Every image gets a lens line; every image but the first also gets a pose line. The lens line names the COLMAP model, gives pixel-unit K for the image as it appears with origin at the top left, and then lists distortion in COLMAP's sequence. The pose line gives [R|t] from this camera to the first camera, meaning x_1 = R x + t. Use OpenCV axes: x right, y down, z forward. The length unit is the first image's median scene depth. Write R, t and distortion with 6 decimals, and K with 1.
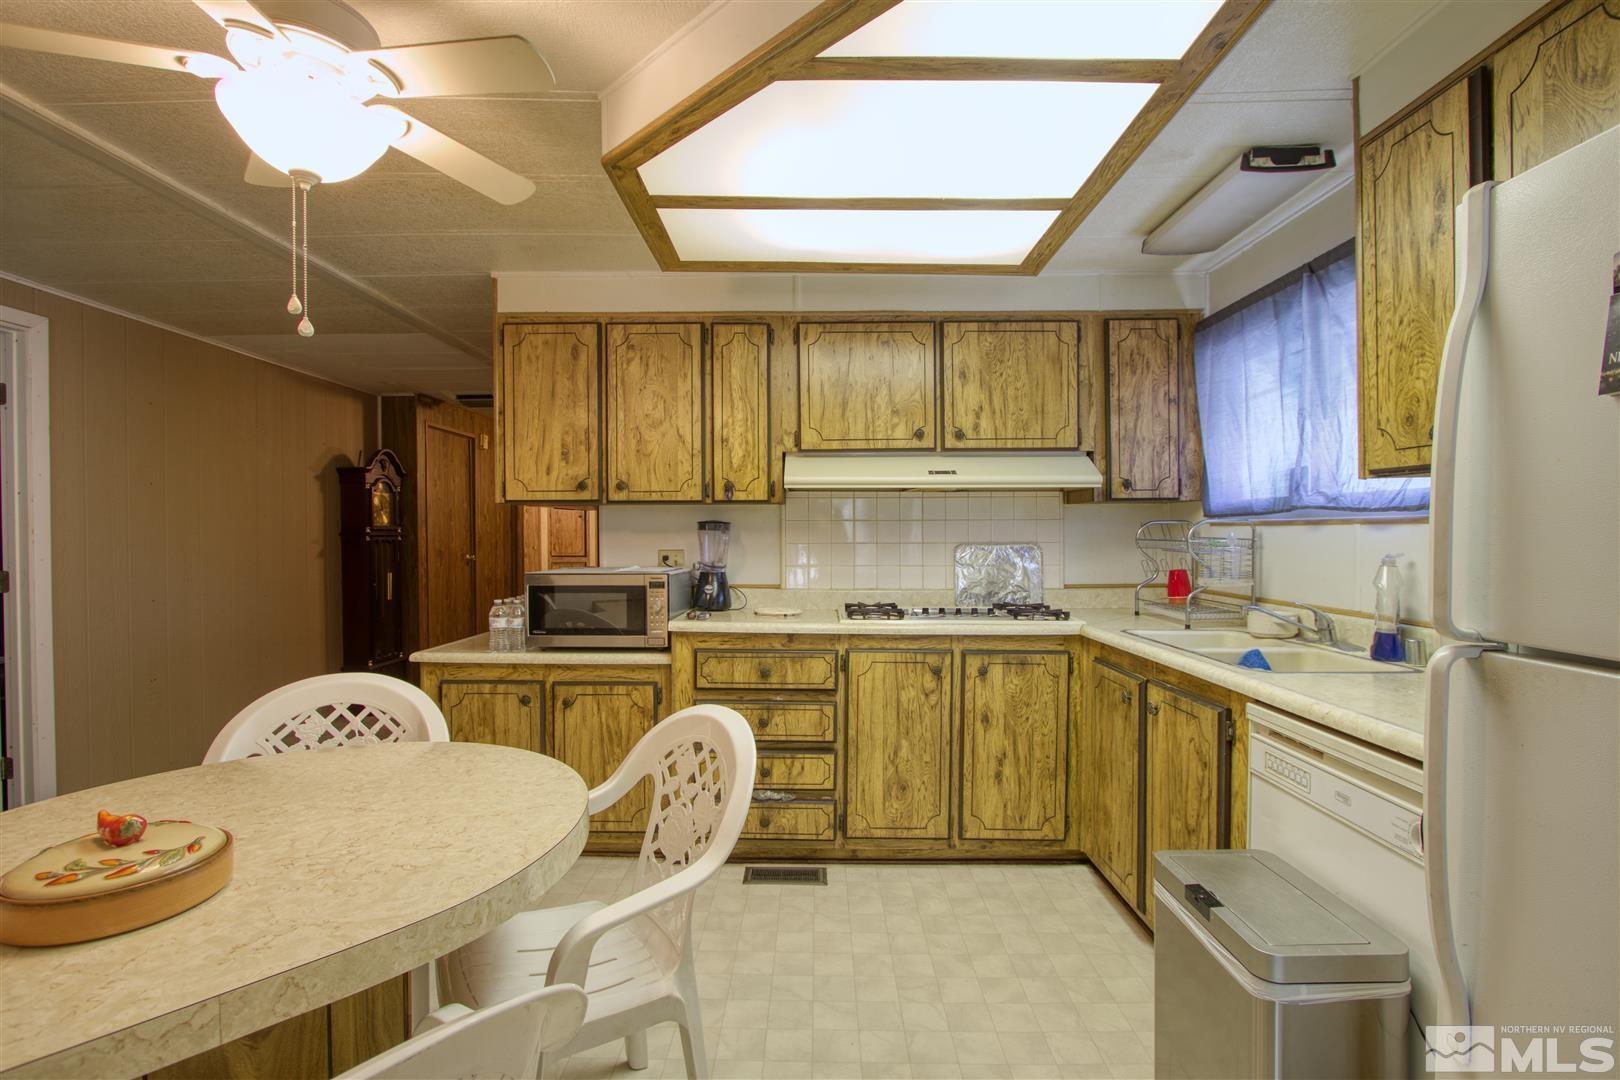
lens RADIAL K [[743.7, 0, 806.1], [0, 743.7, 535.0], [0, 0, 1]] dist [-0.014567, -0.000141]
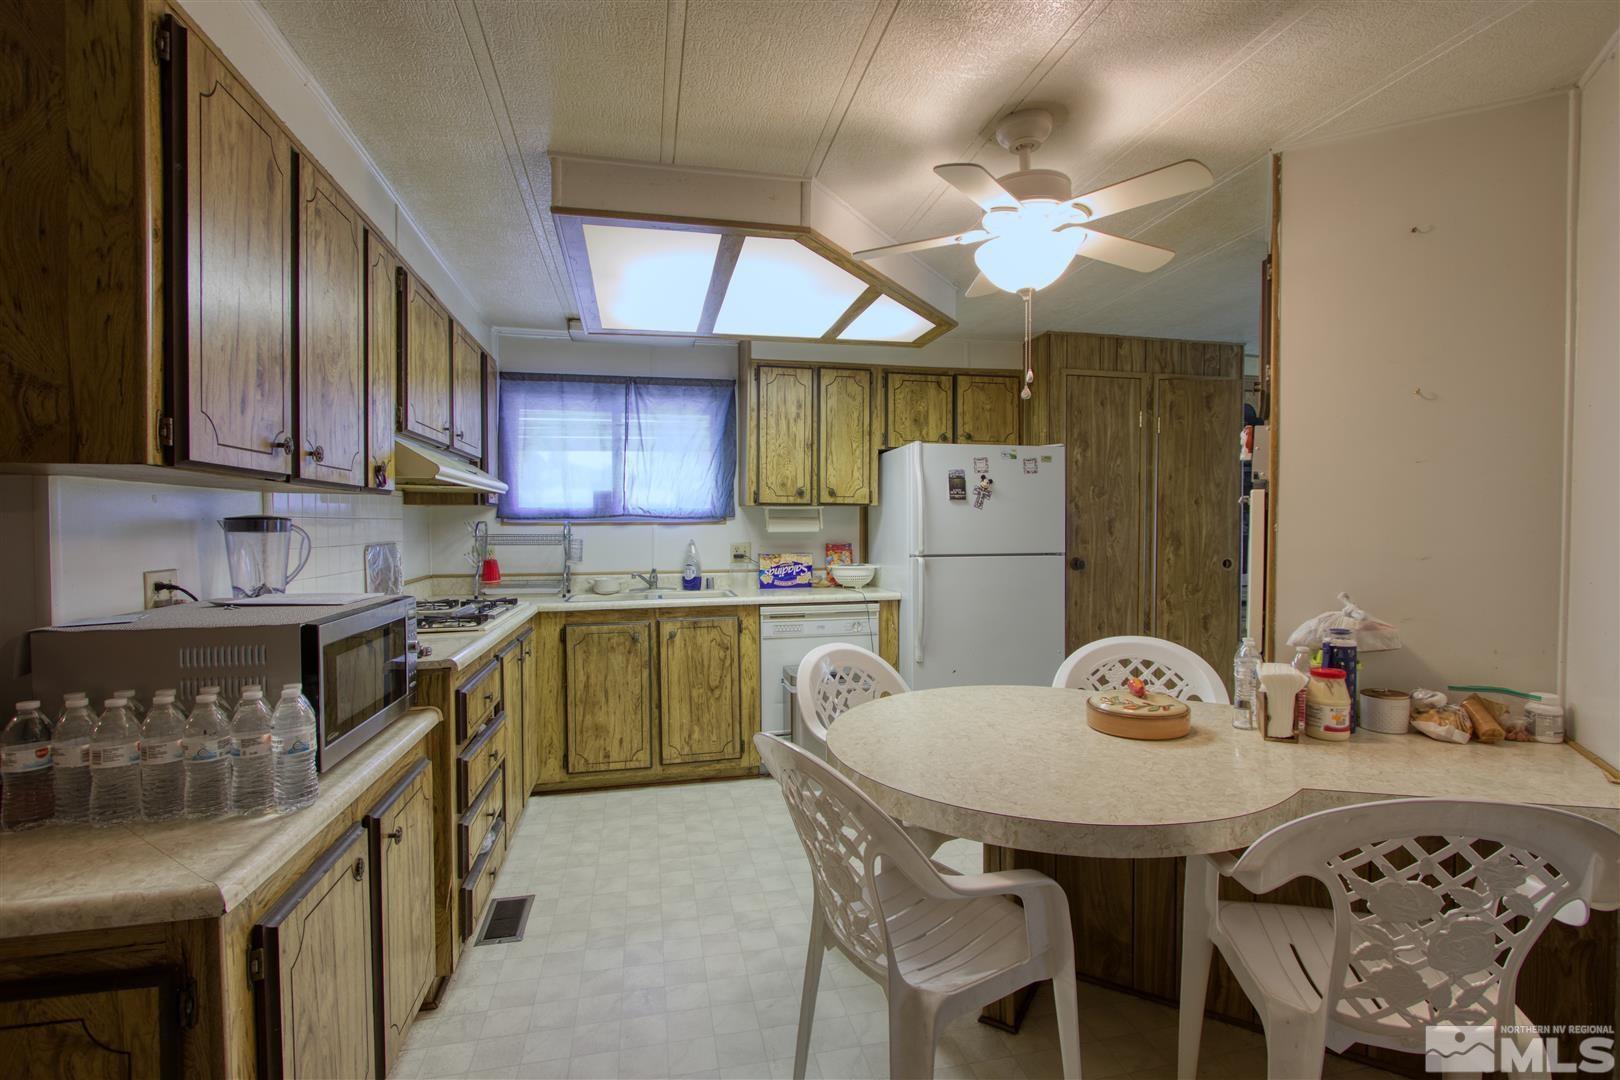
lens RADIAL K [[743.7, 0, 810.7], [0, 743.7, 540.3], [0, 0, 1]] dist [-0.014567, -0.000141]
pose [[-0.232389, -0.017922, 0.972458, -1.246341], [0.009709, 0.999738, 0.020745, -0.011600], [-0.972574, 0.014262, -0.232154, 1.087048]]
